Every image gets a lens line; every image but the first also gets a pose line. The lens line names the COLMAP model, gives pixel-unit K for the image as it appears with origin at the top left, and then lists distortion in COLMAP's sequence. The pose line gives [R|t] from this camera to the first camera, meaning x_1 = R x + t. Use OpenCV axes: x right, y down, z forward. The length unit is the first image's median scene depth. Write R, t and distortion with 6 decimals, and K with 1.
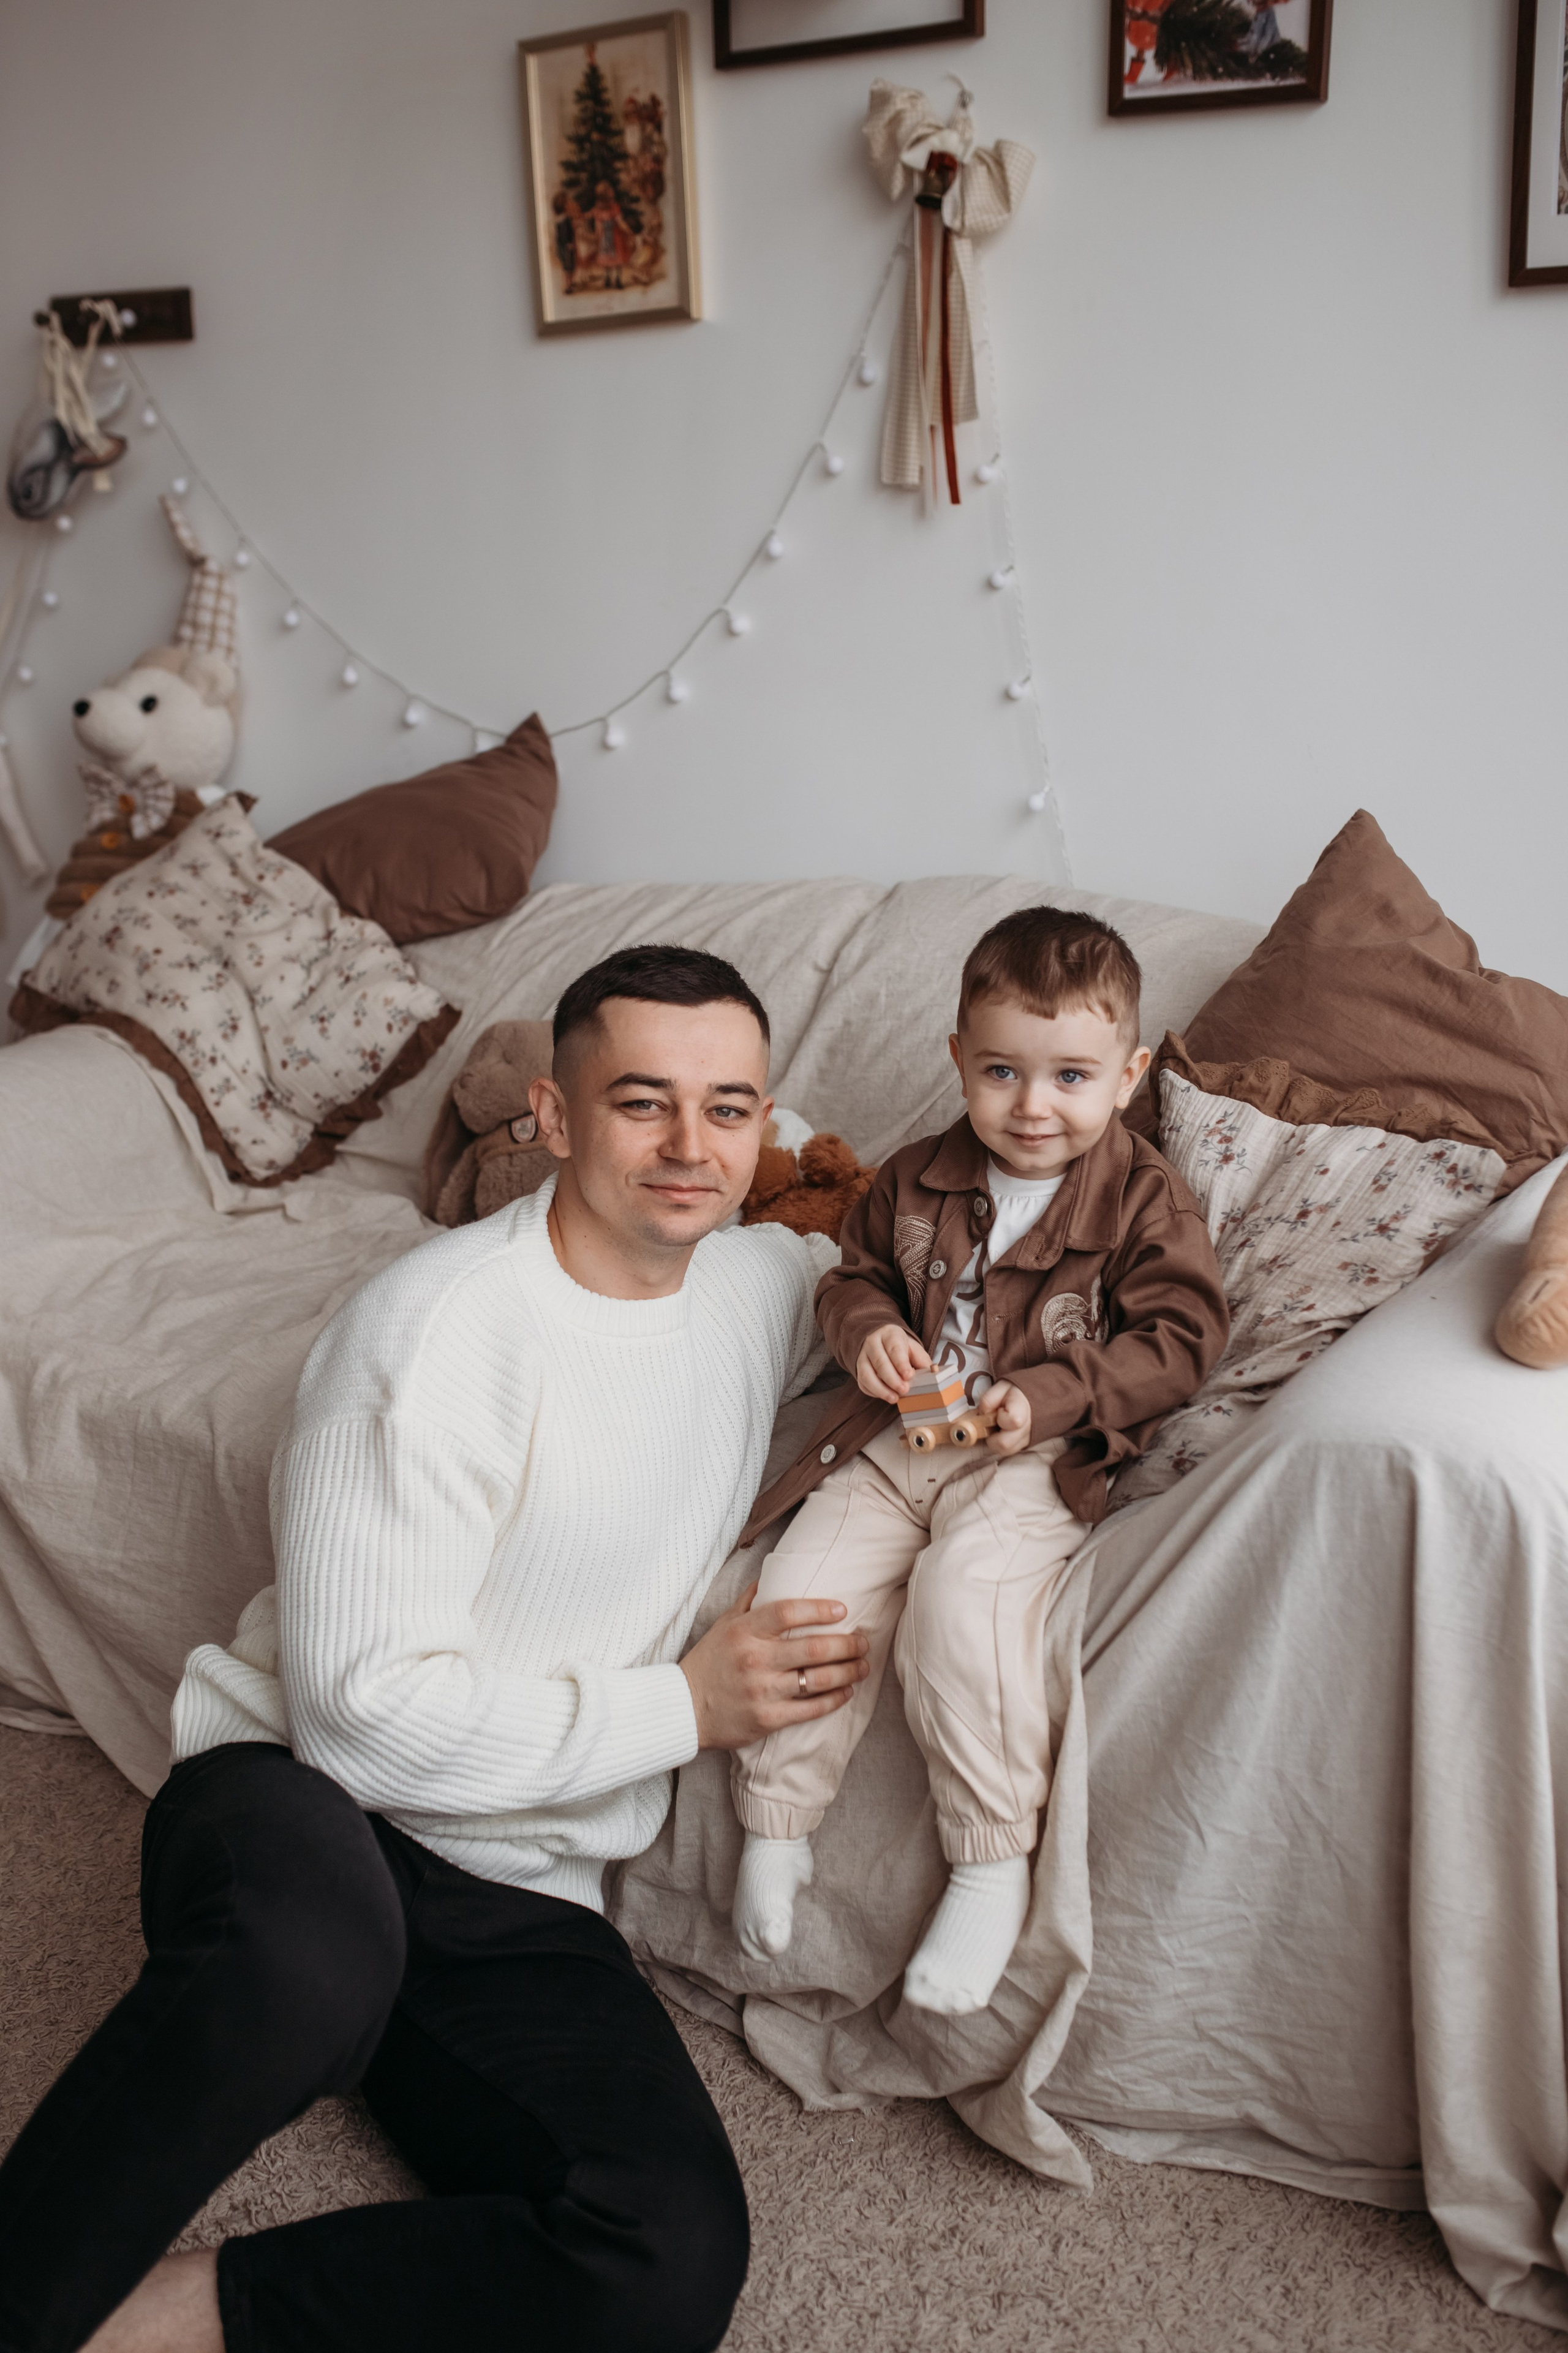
lens RADIAL K [[2409.0, 0, 784.0], [0, 2409.0, 1158.8], [0, 0, 1]] dist [-0.020335, 0.006388]
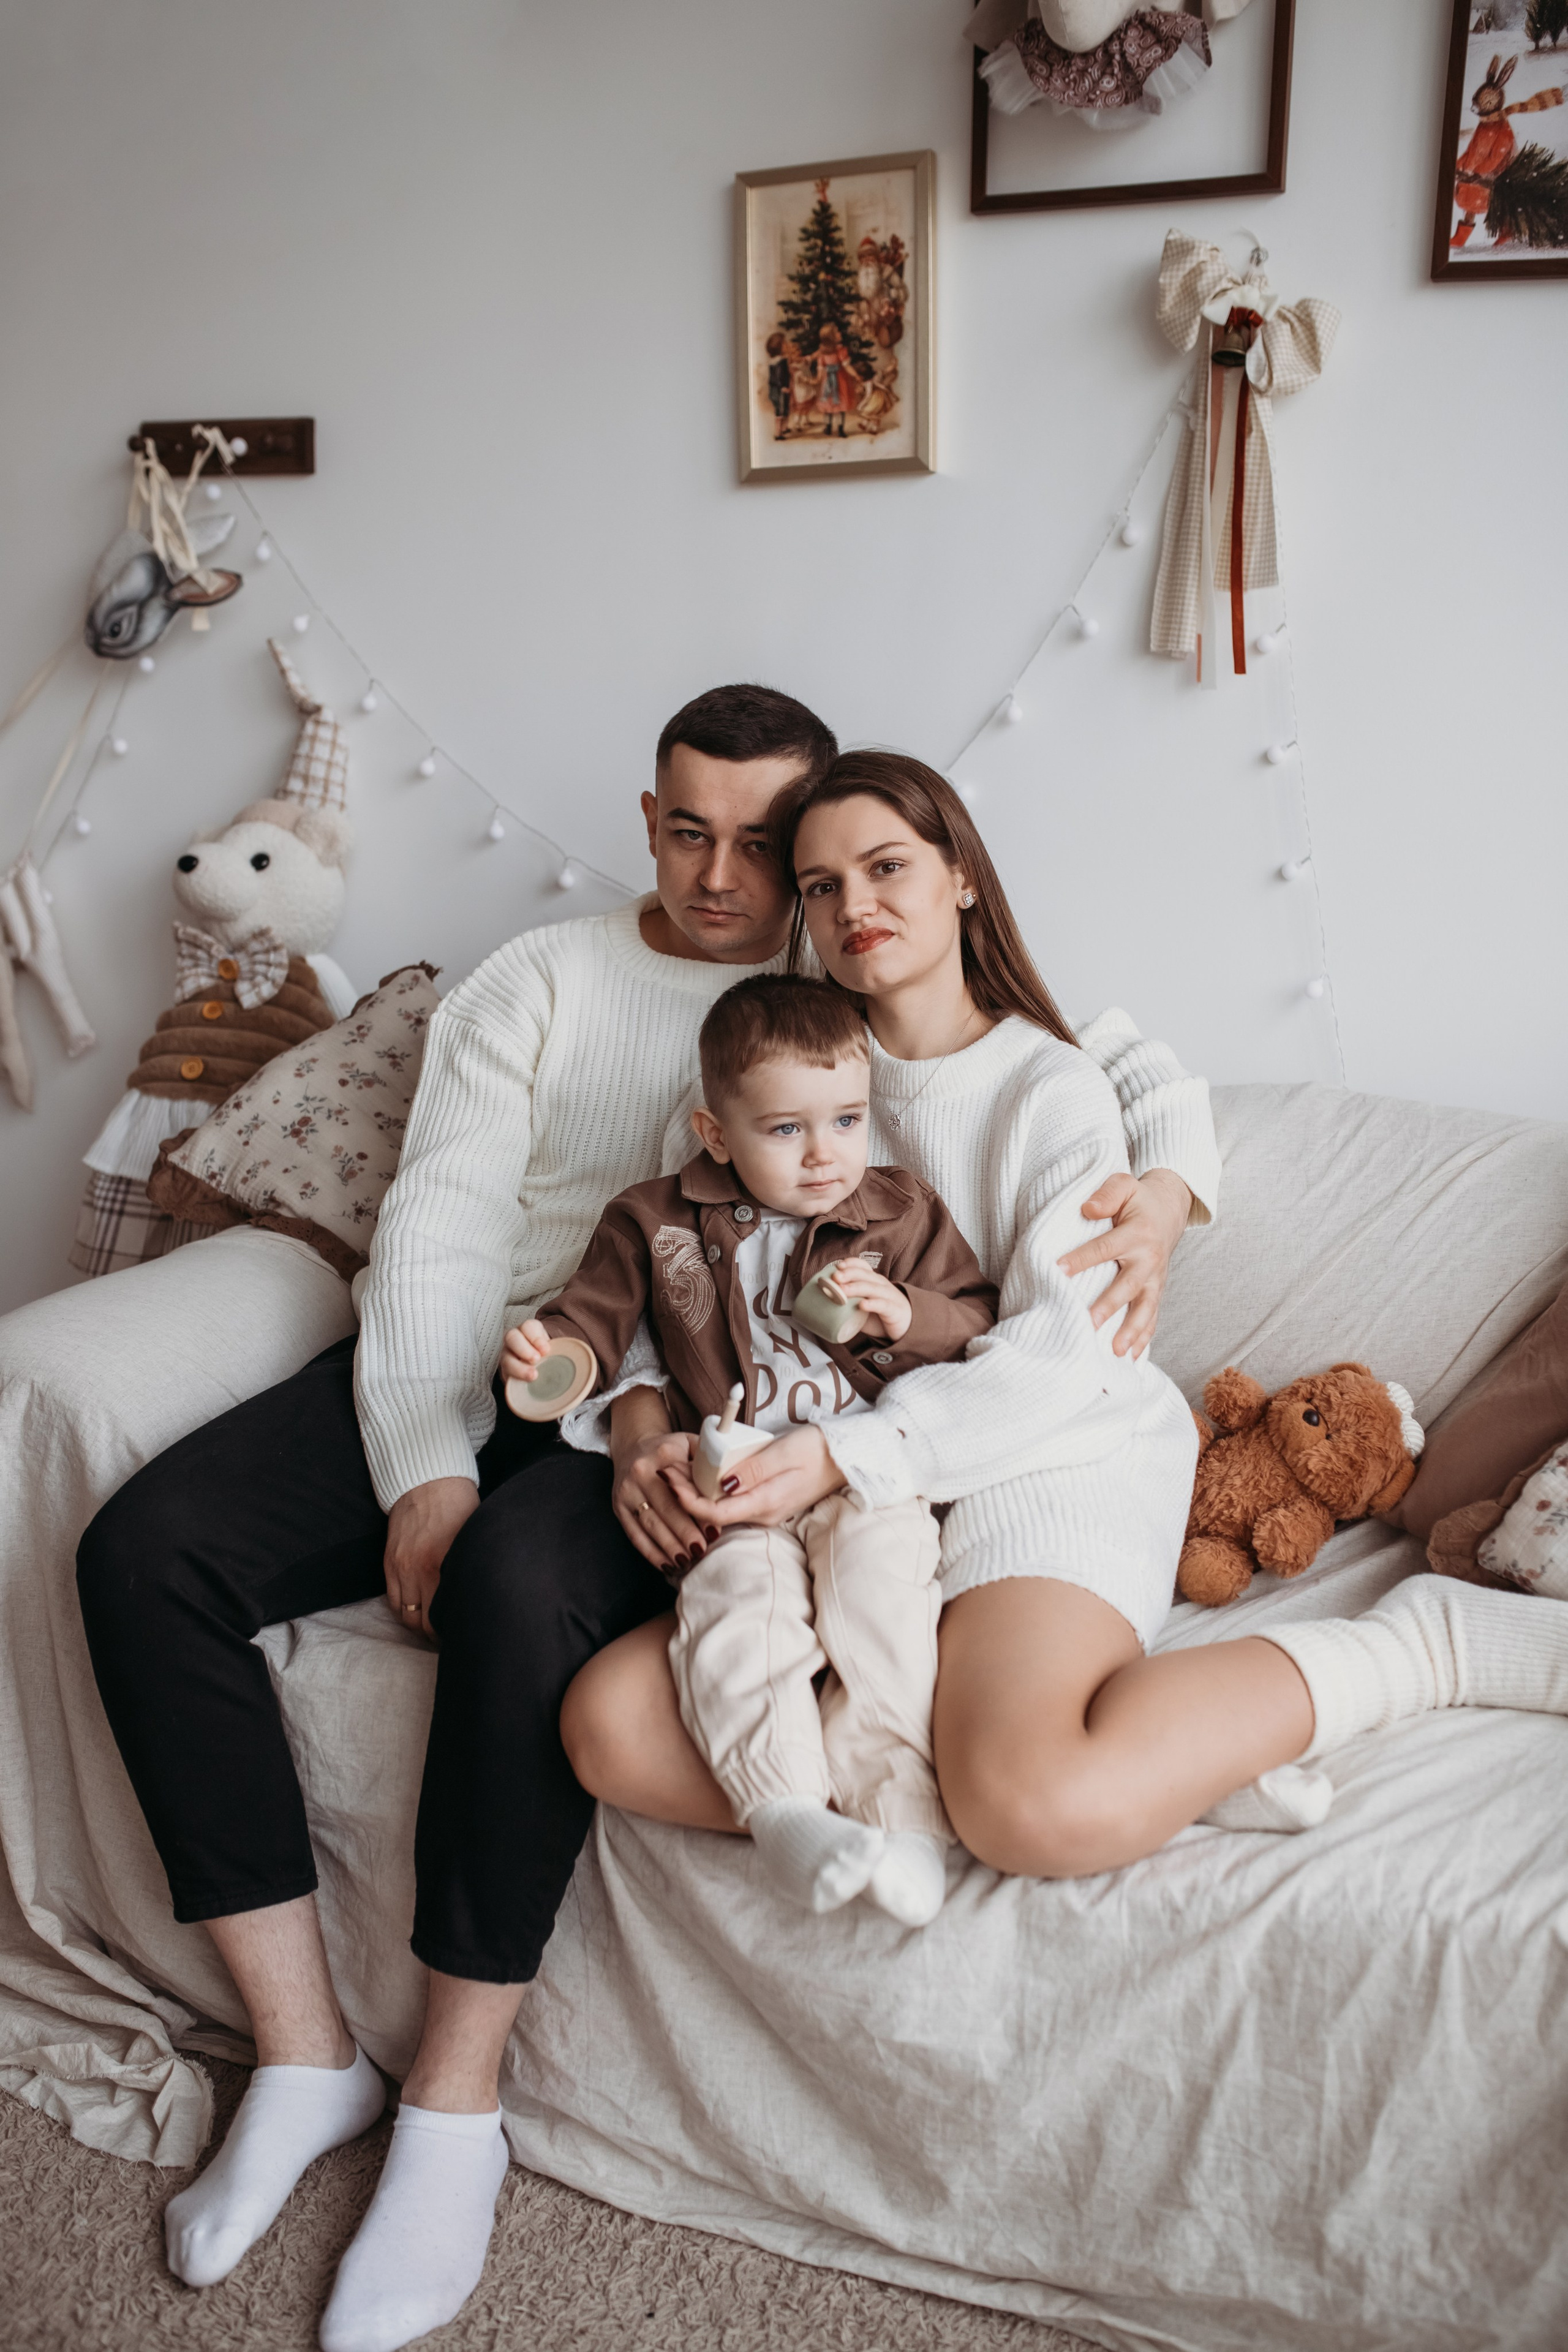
lens RADIAL K [[2256.8, 0, 792.0], [0, 2256.8, 1163.0], [0, 0, 1]] dist [-0.055933, 0.090974]
pose [[0.989015, 0.009270, 0.147526, -0.215319], [0.001114, 0.997536, -0.070150, -0.017687], [-0.147813, 0.069543, 0.986567, 0.158238]]
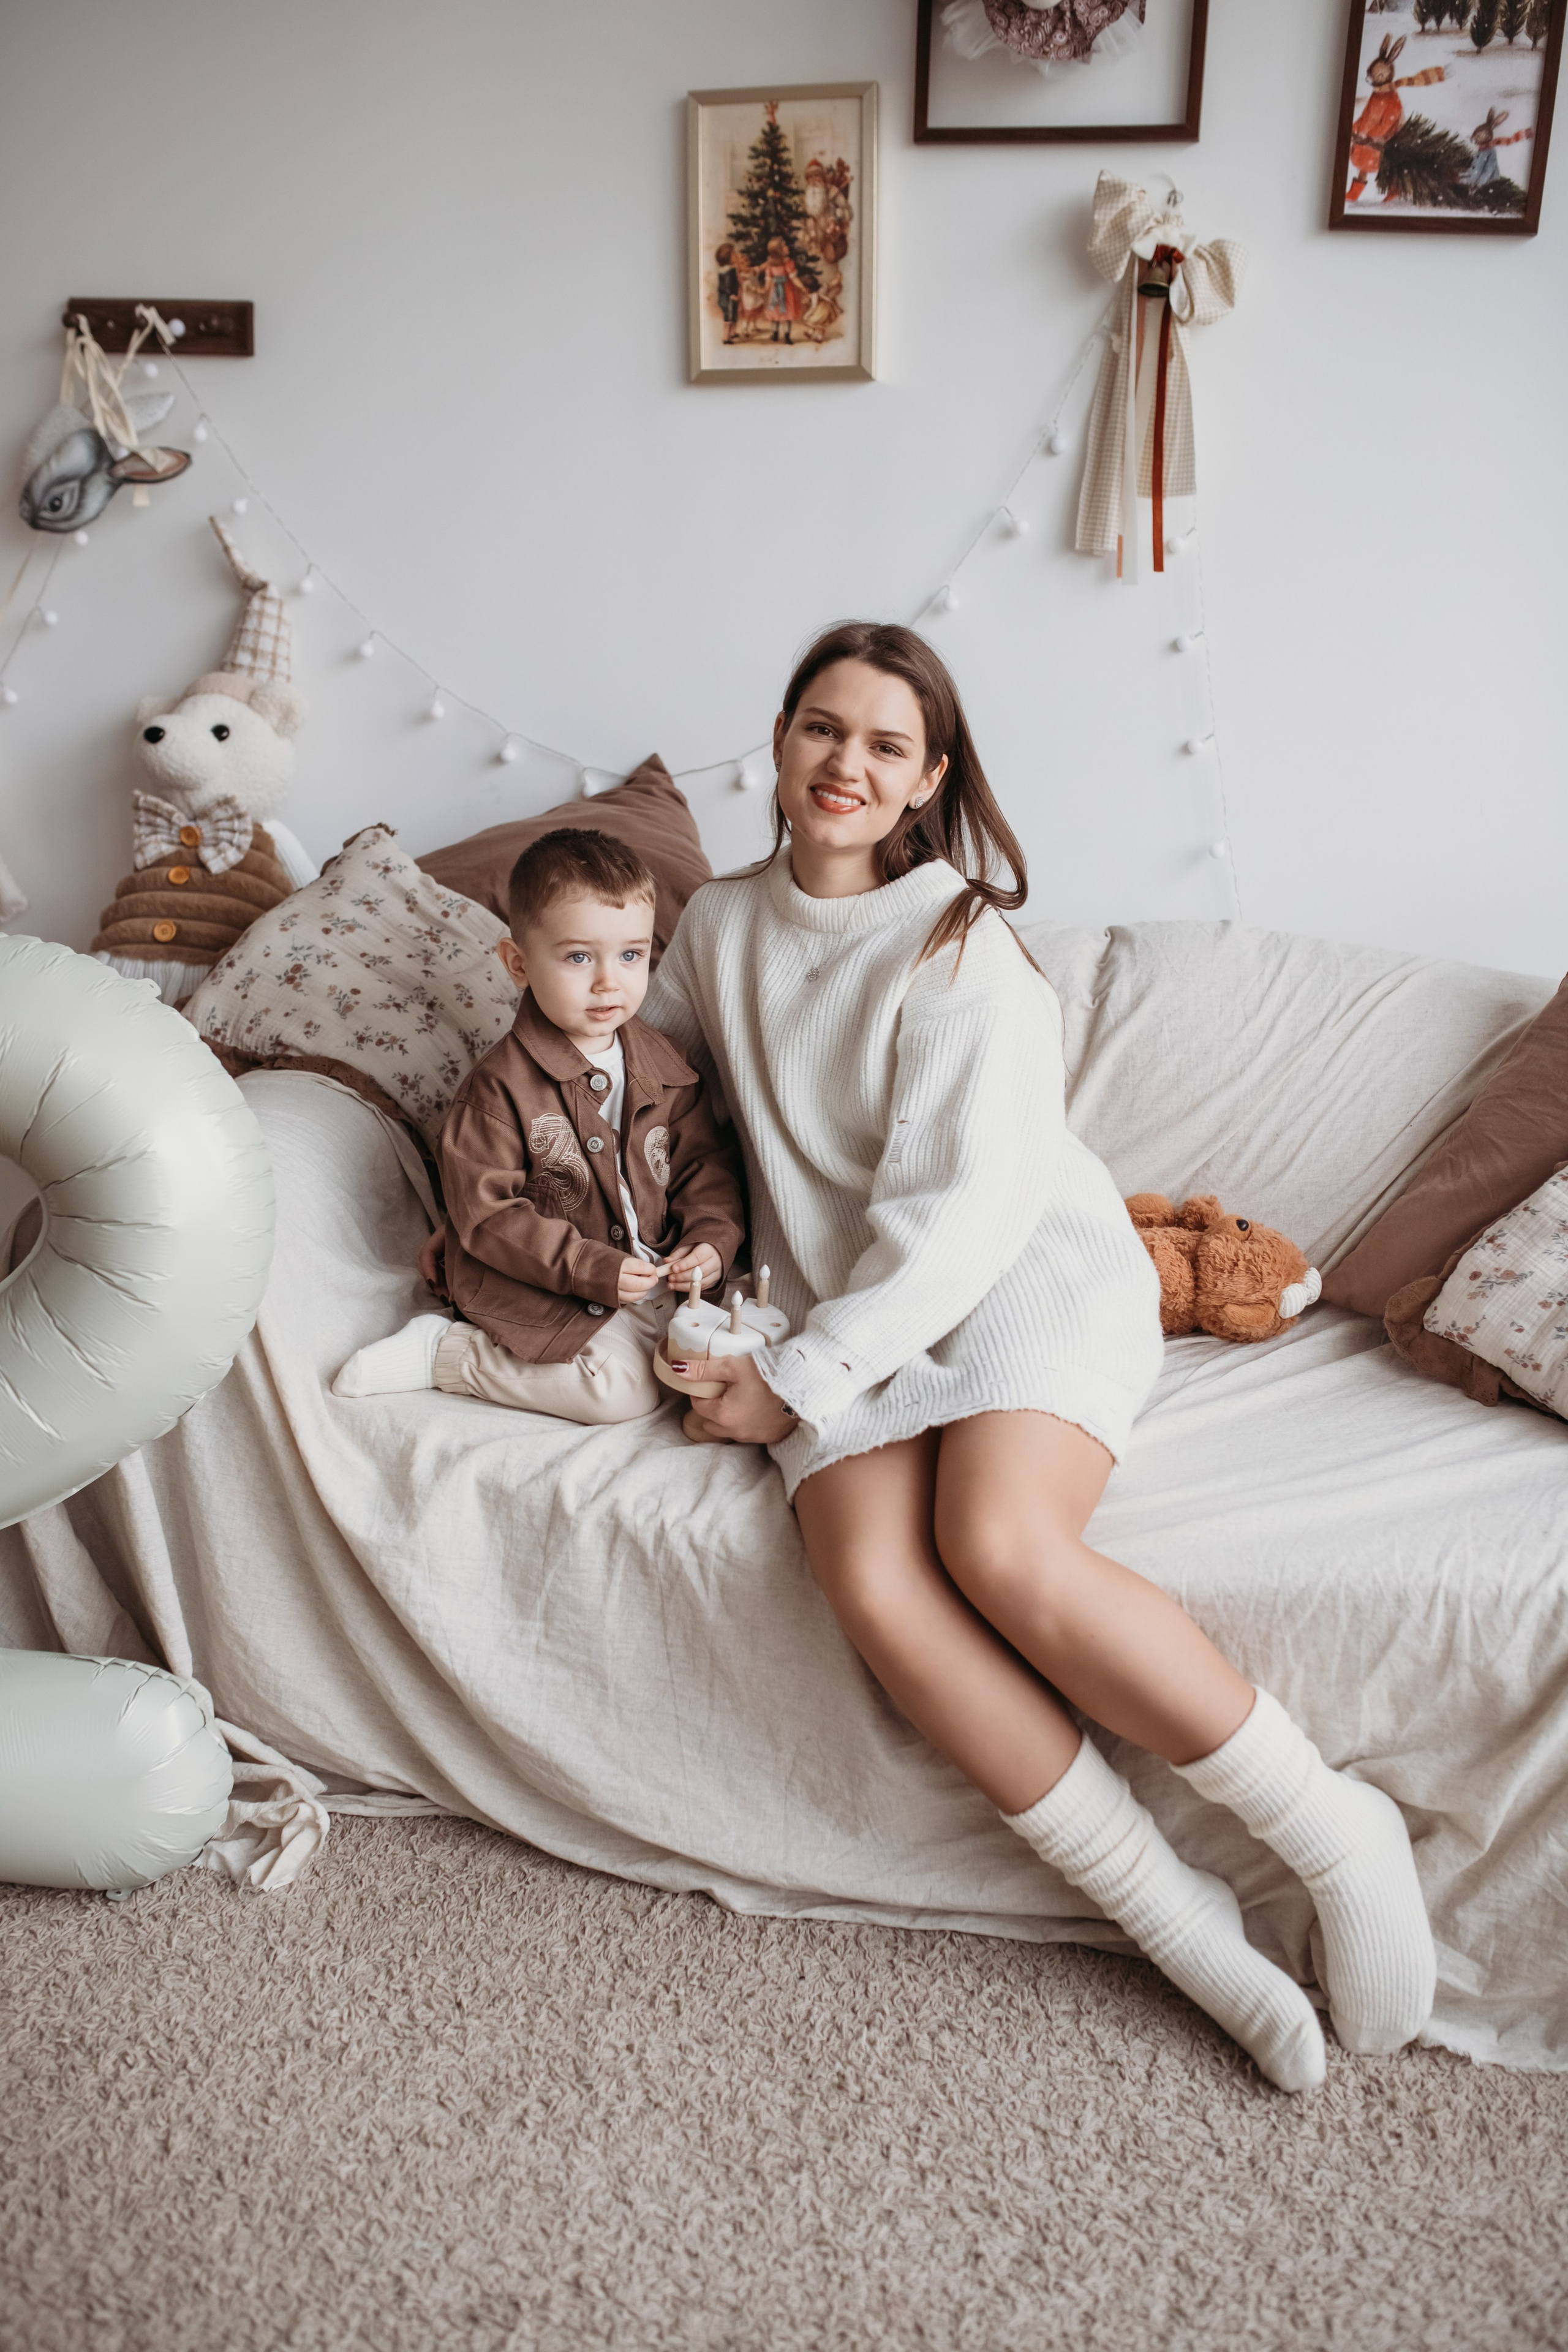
lens RADIAL K [[2256.8, 0, 792.0], [0, 2256.8, 1163.0], [0, 0, 1]] dist [-0.055933, 0.090974]
pose [[0.947581, -0.029139, 0.318184, -0.383413], [0.032197, 0.999472, -0.004355, -0.008228], [-0.317889, 0.014371, 0.948019, 0.097066]]
